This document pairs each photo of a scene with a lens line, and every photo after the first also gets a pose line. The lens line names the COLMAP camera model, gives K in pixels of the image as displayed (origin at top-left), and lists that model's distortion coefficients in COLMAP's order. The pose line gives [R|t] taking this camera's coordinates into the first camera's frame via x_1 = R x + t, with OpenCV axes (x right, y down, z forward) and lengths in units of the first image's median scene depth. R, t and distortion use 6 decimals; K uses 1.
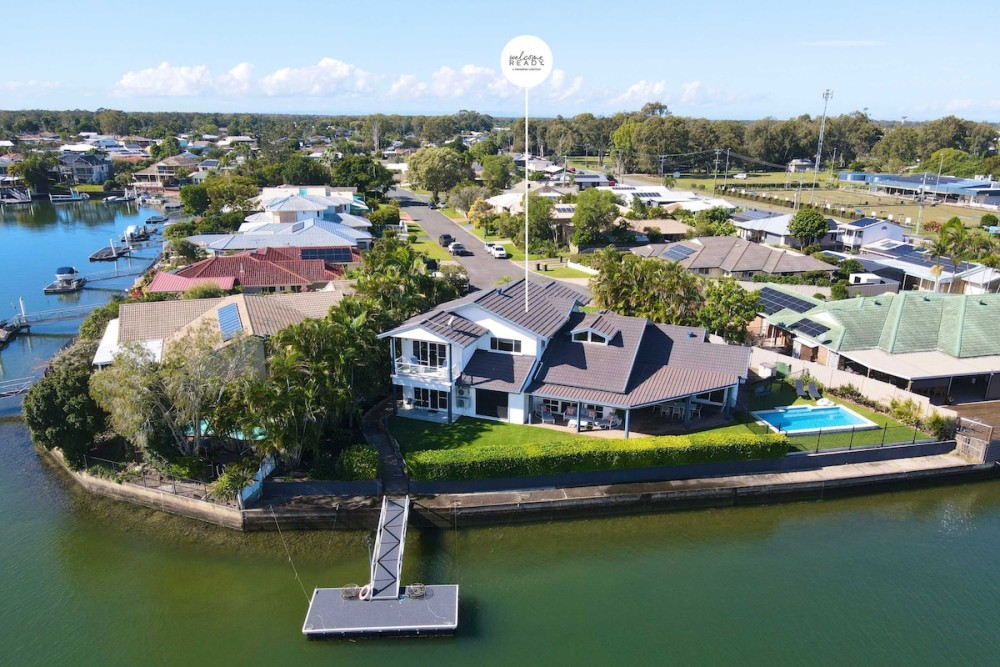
lens RADIAL K [[735.7, 0, 500.0], [0, 735.7, 333.5], [0, 0, 1]] dist [0.000977, 0.019882]
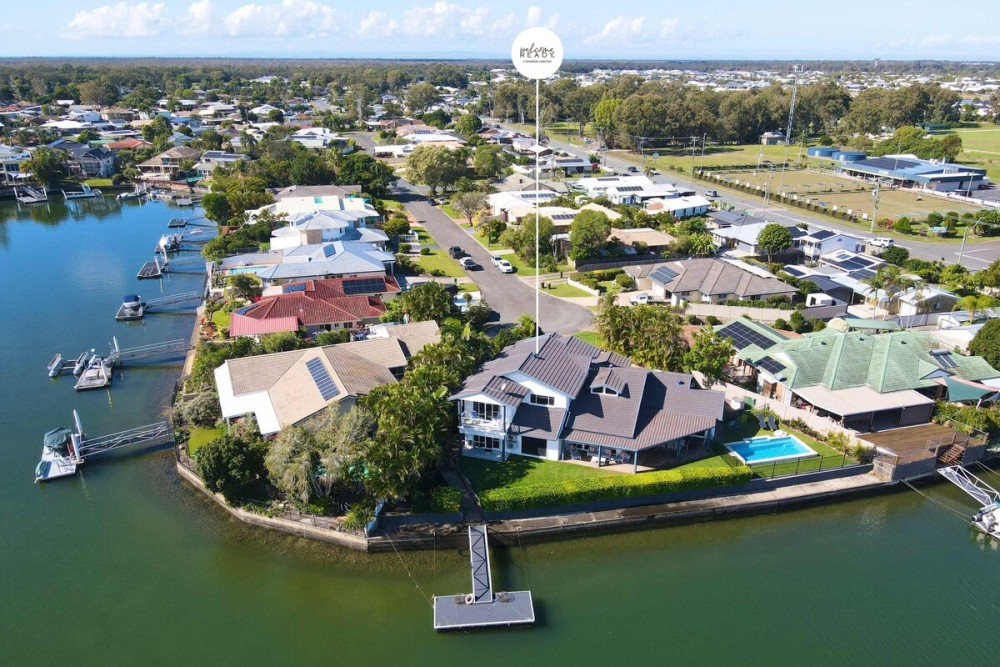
lens RADIAL K [[735.7, 0, 500.0], [0, 735.7, 333.5], [0, 0, 1]] dist [0.000977, 0.019882]
pose [[0.999290, -0.019848, 0.032026, -0.089746], [0.017514, 0.997280, 0.071596, -0.165124], [-0.033360, -0.070984, 0.996919, -0.257207]]
